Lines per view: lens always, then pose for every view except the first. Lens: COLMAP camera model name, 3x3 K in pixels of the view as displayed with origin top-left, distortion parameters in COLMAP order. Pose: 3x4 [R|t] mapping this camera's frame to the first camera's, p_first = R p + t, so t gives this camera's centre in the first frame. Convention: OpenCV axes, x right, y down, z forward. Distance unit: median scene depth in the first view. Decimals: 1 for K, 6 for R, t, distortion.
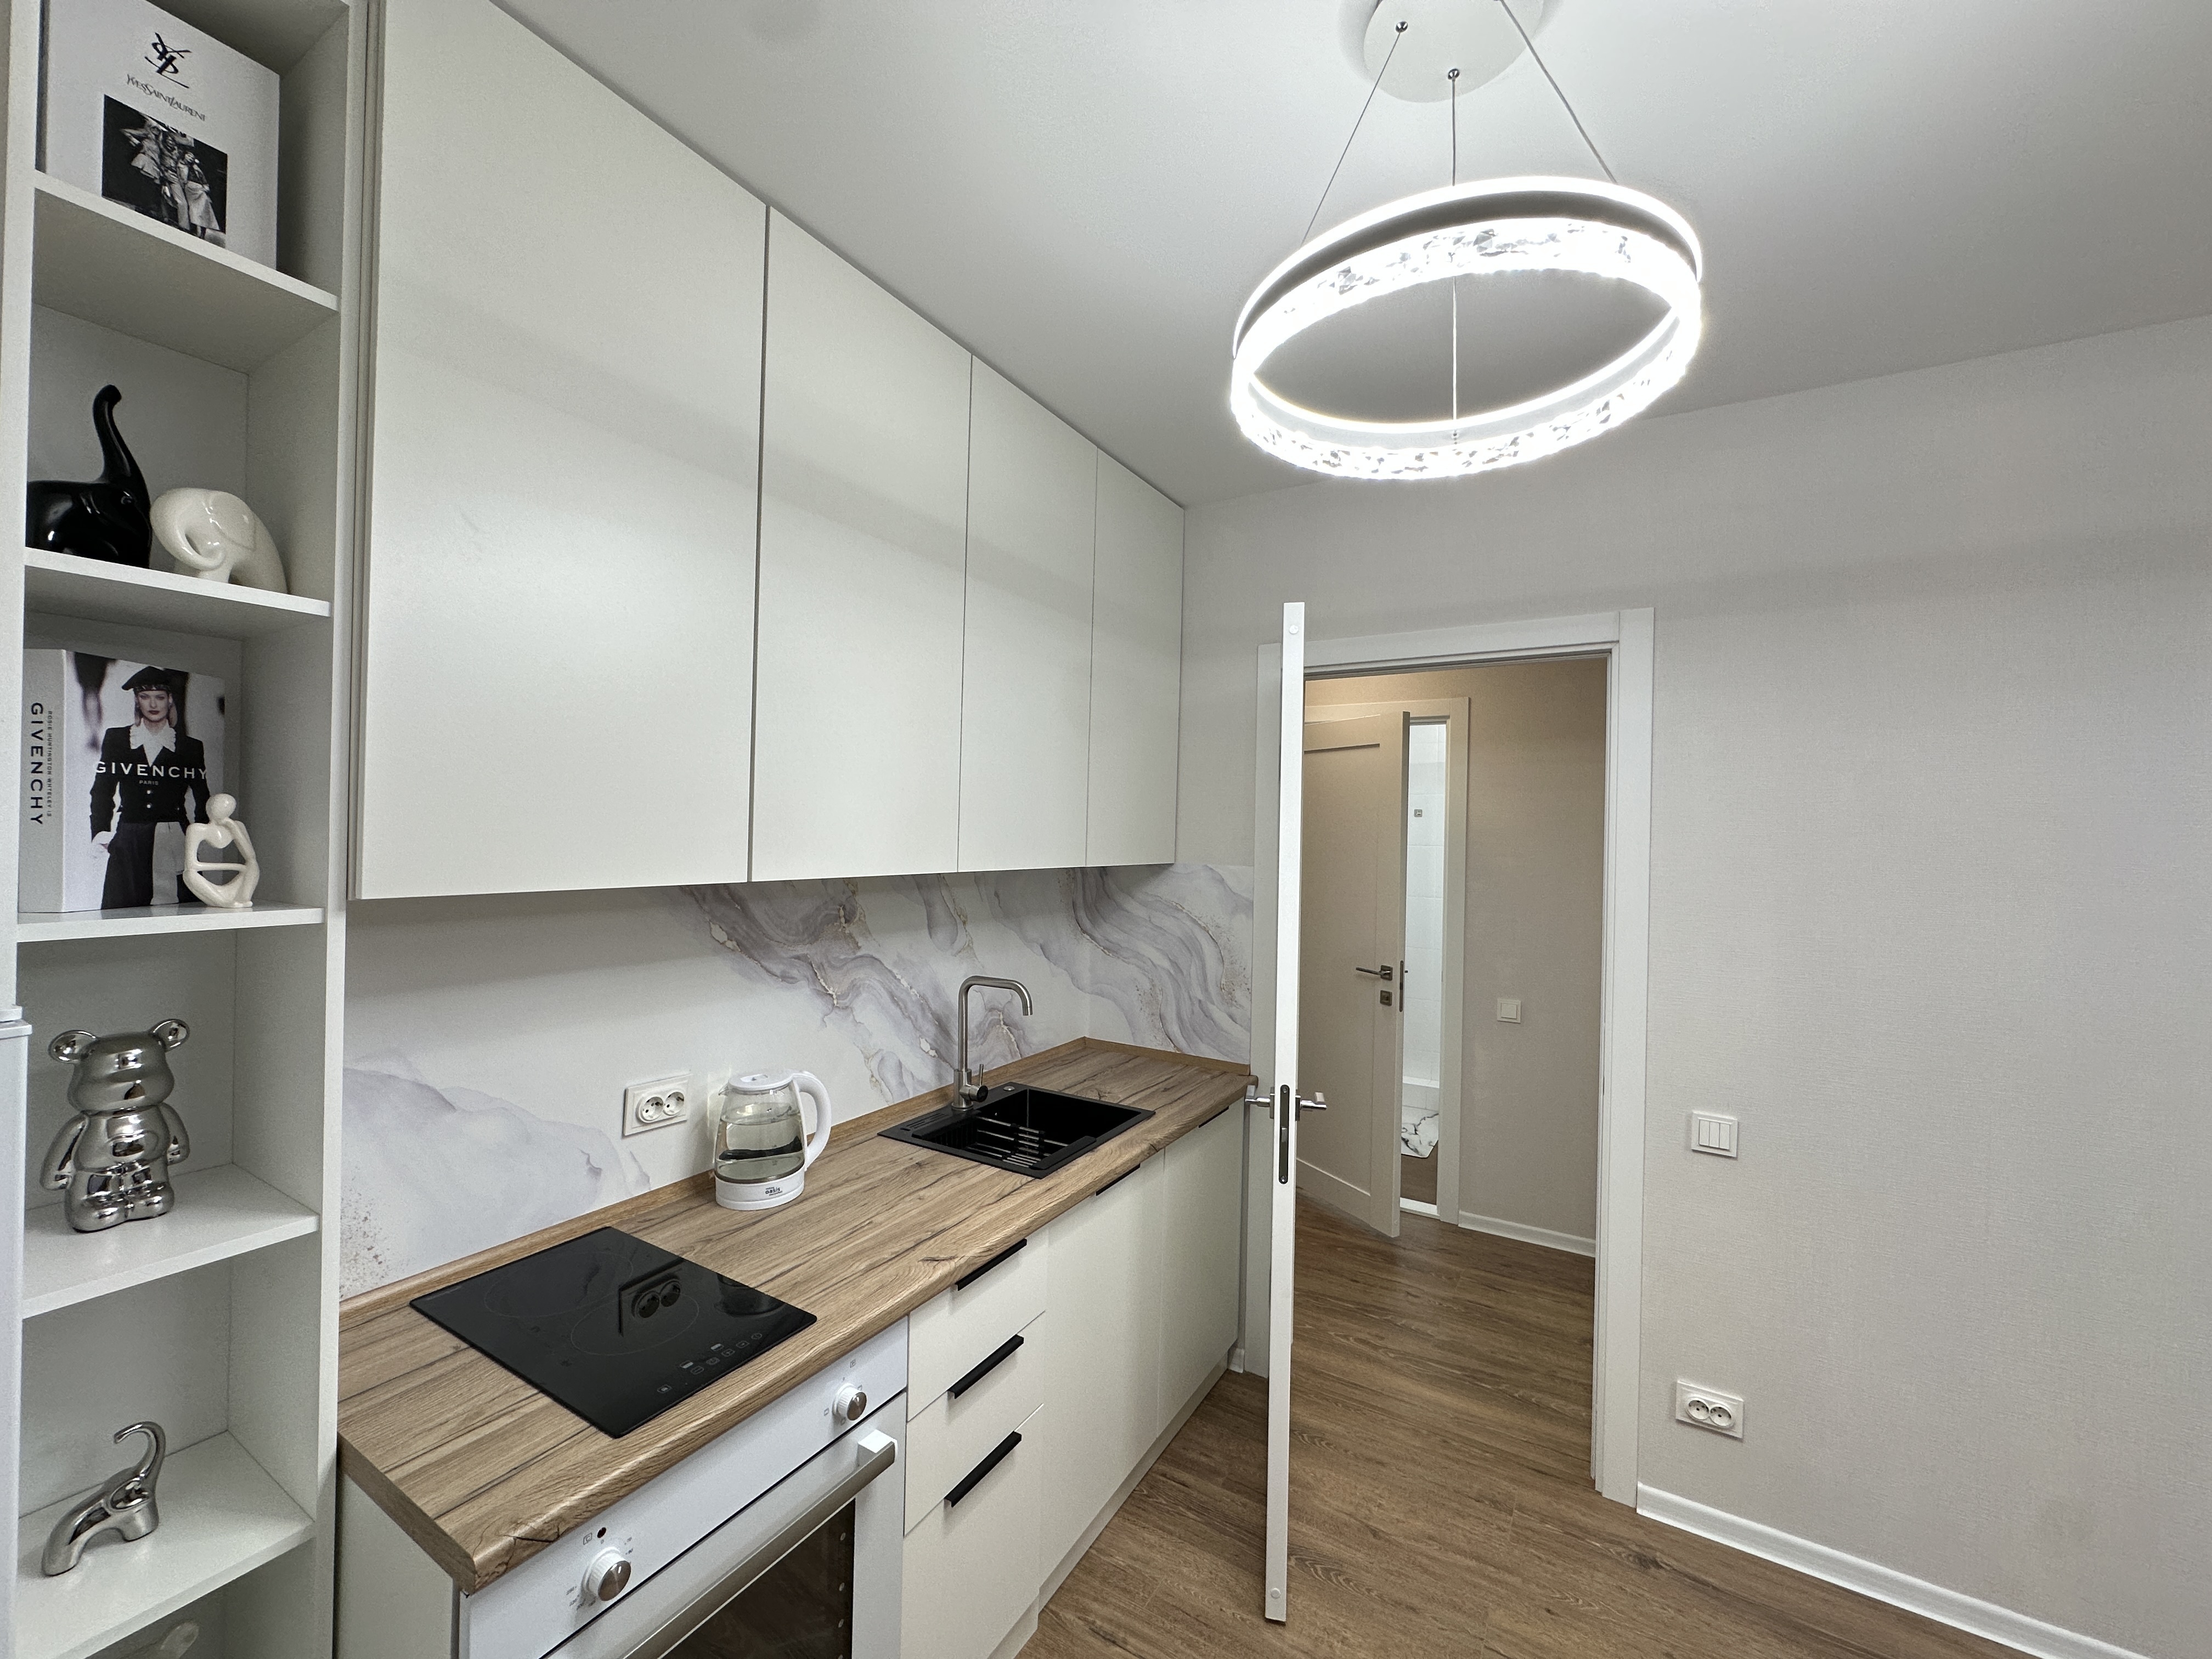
lens RADIAL K [[885.2, 0, 1106.0], [0, 885.2, 830.4], [0, 0, 1]] dist [-0.004367, 0.000829]
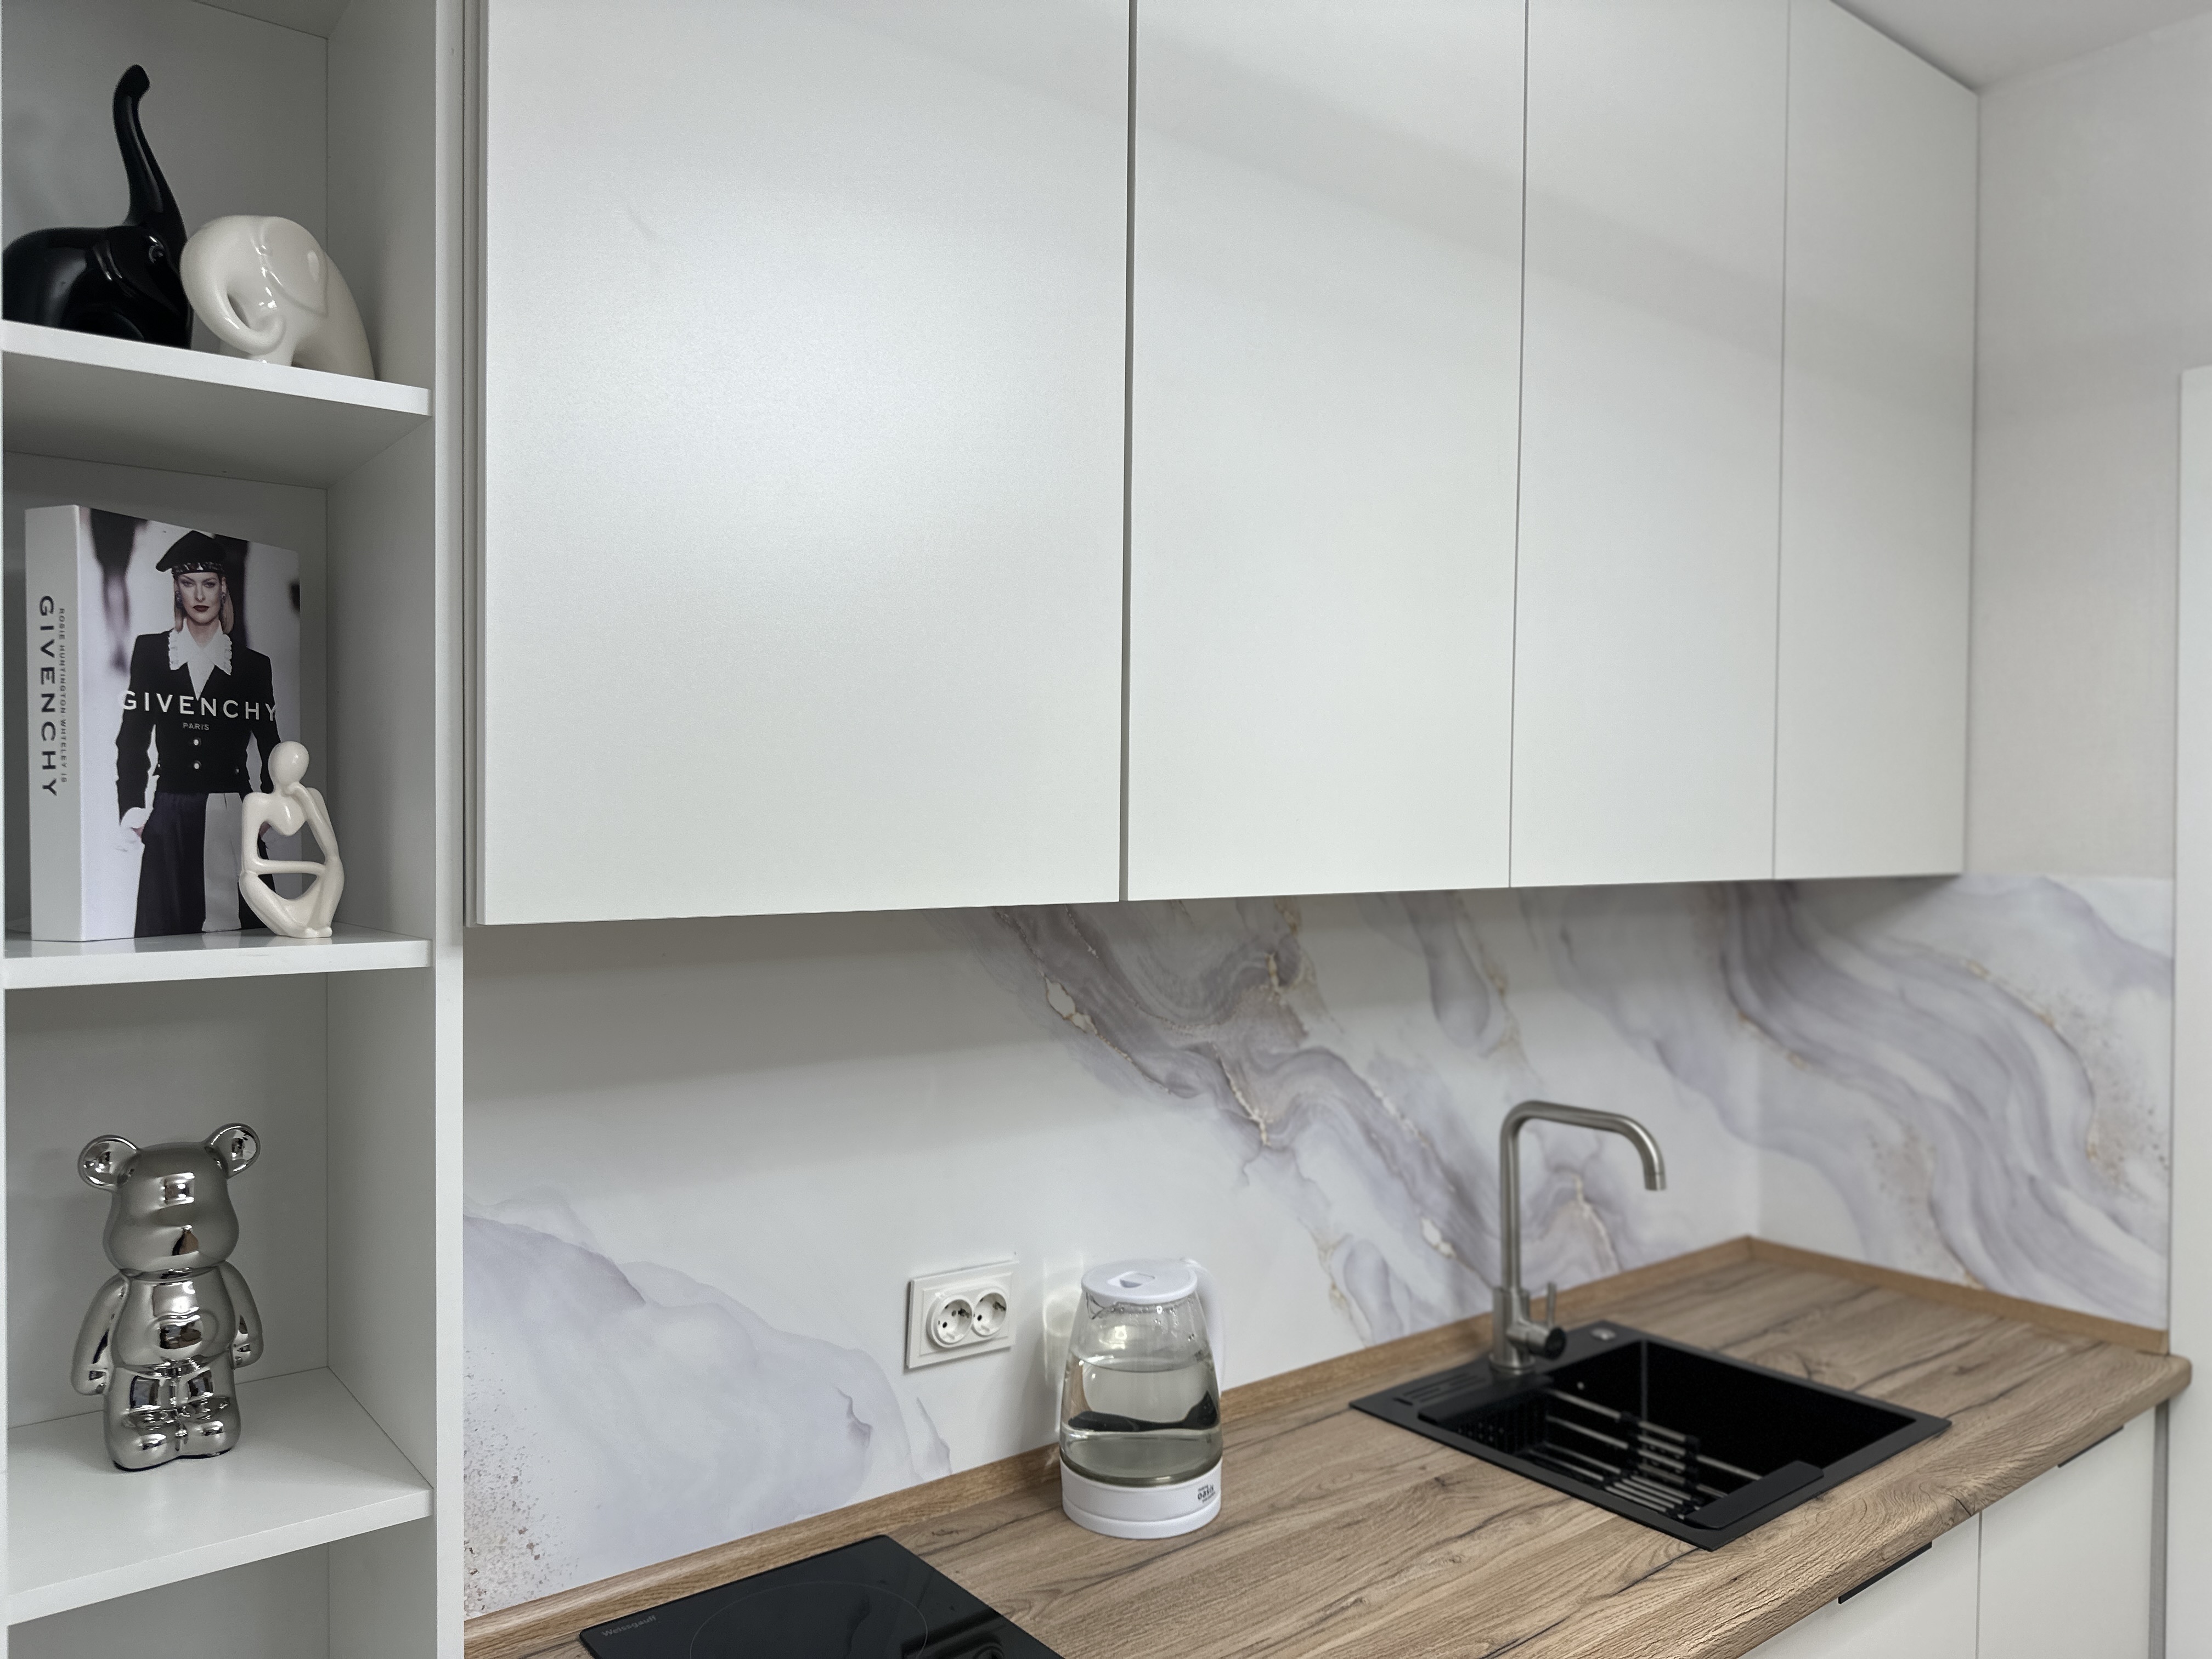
lens RADIAL K [[1557.9, 0, 1100.0], [0, 1557.9, 834.7], [0, 0, 1]] dist [0.064513, -0.083124]
pose [[0.934330, -0.012564, -0.356187, -0.081052], [0.014187, 0.999897, 0.001946, 0.015386], [0.356126, -0.006871, 0.934413, 0.132229]]
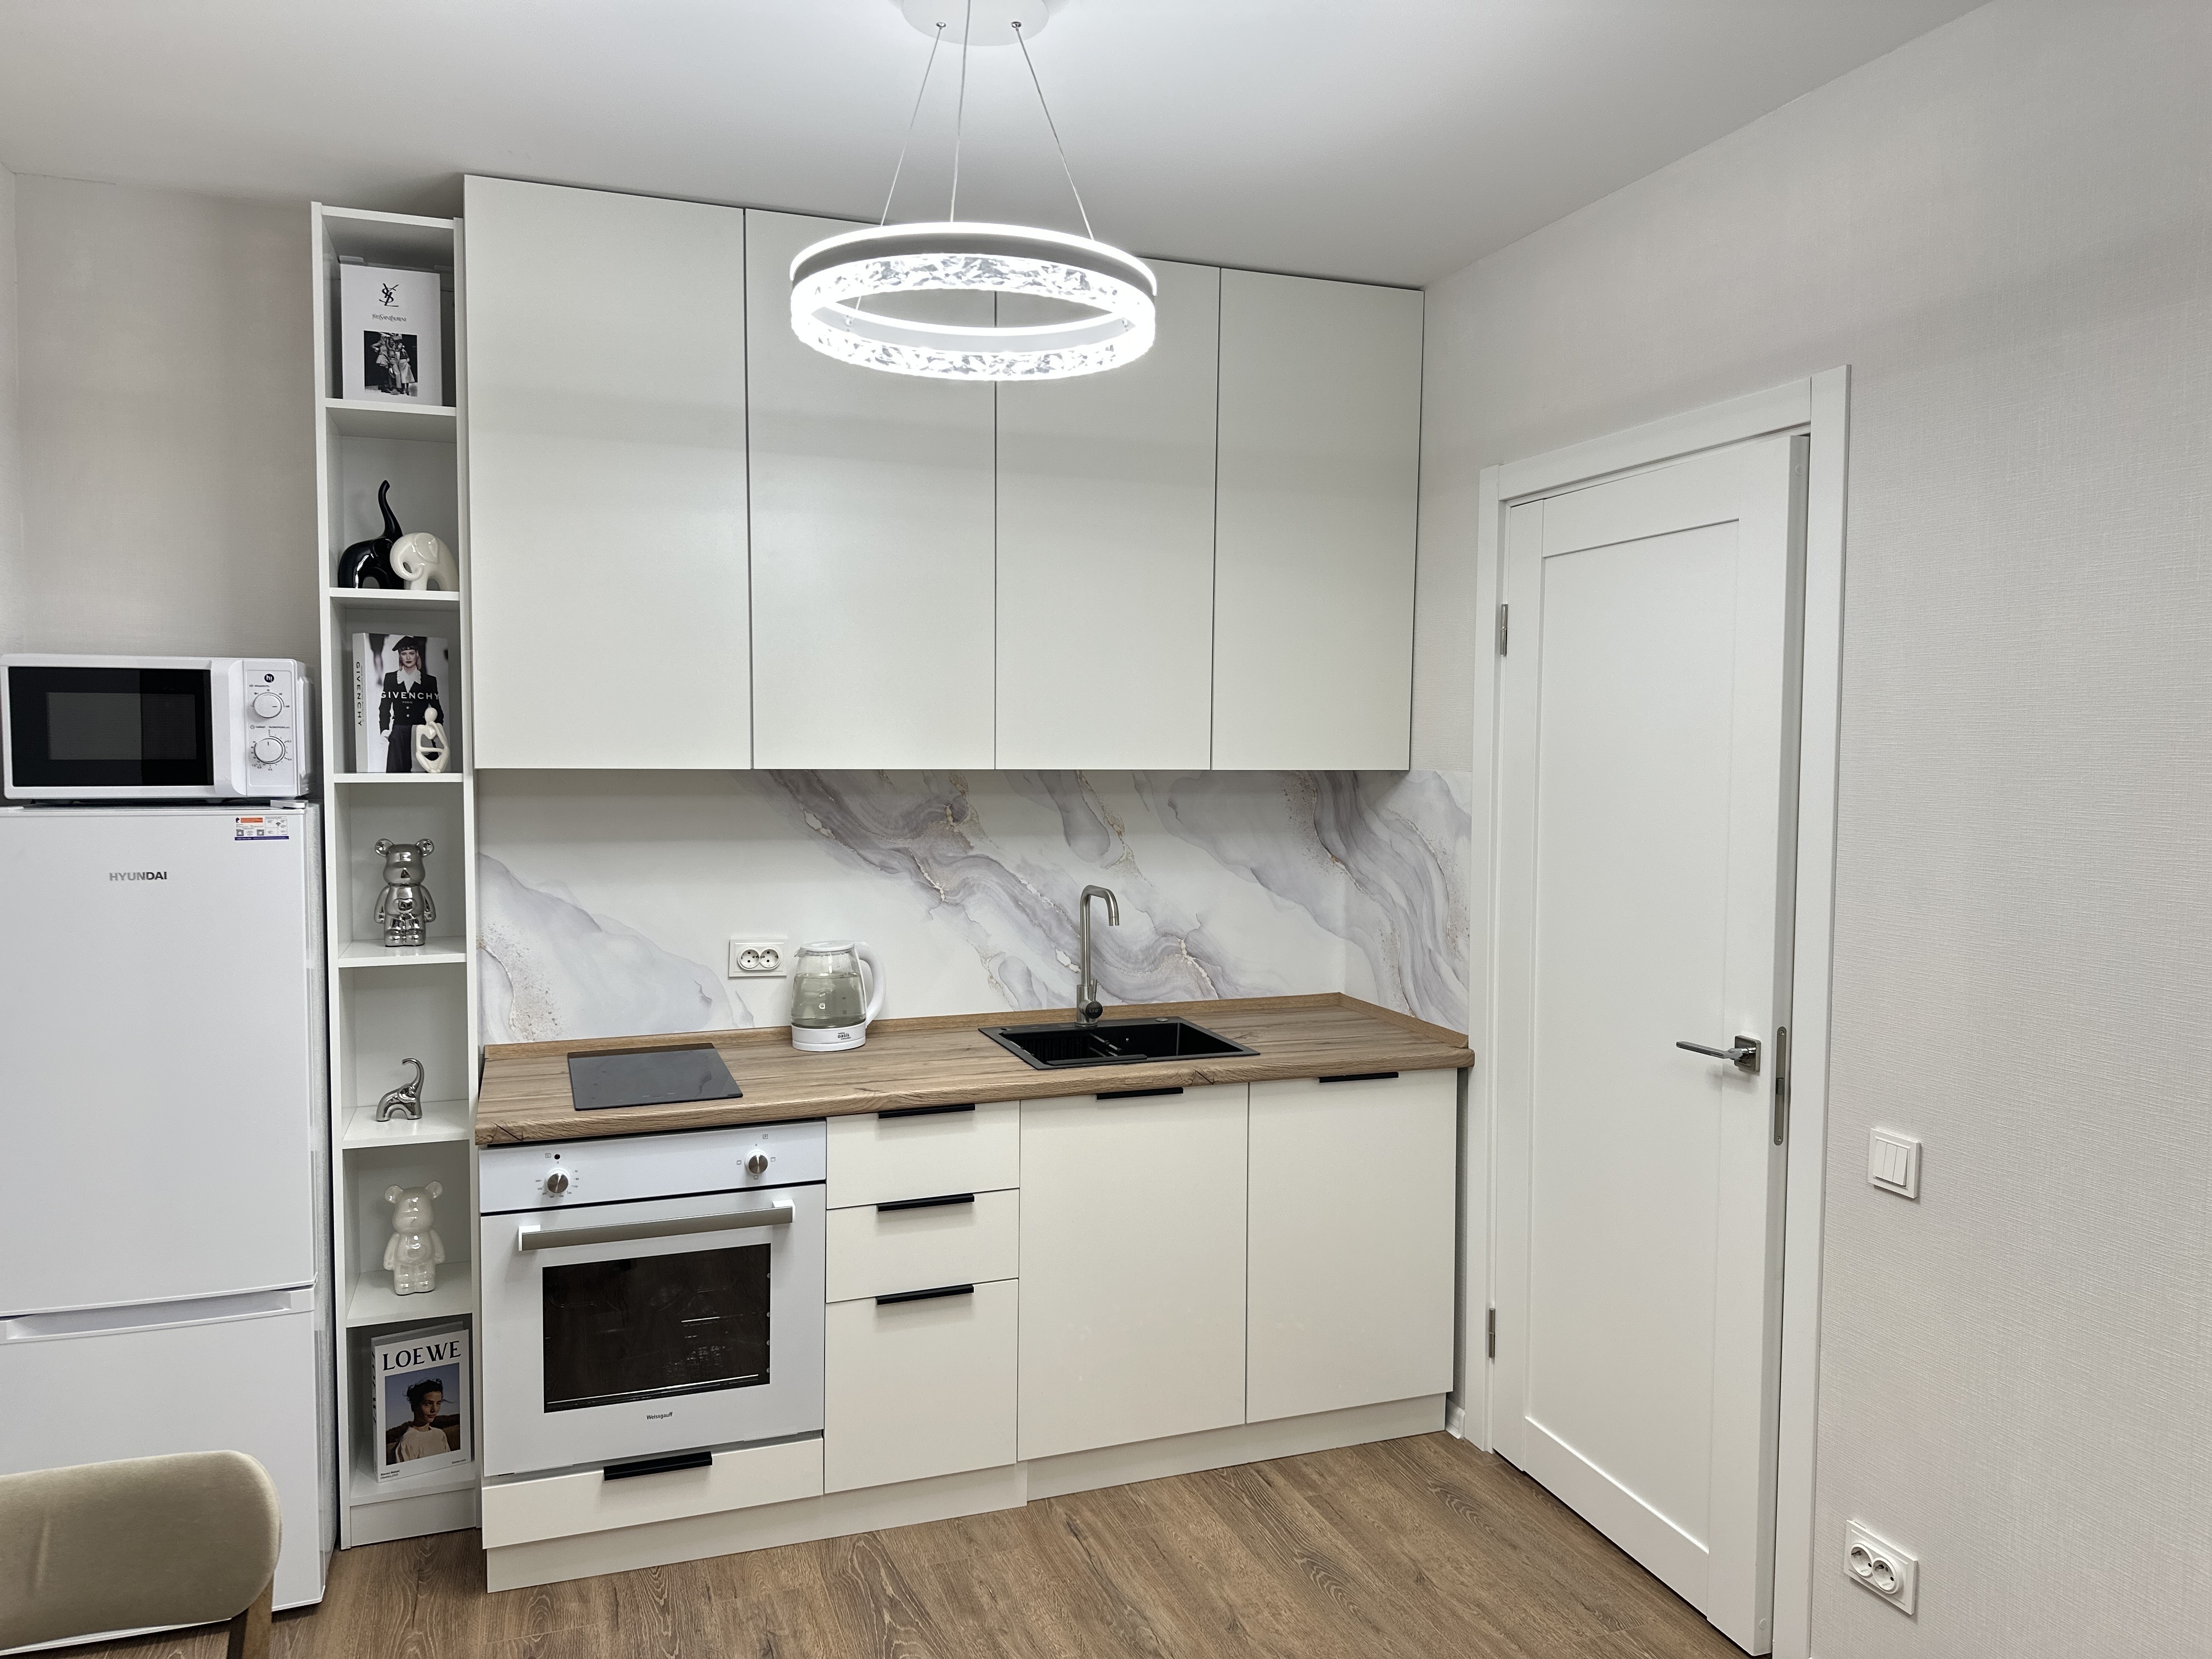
lens RADIAL K [[1557.9, 0, 1117.4], [0, 1557.9, 830.6], [0, 0, 1]] dist [0.064513, -0.083124]
pose [[0.777732, 0.019591, -0.628291, 1.207673], [0.009468, 0.999036, 0.042871, 0.048844], [0.628525, -0.039291, 0.776796, -0.341442]]
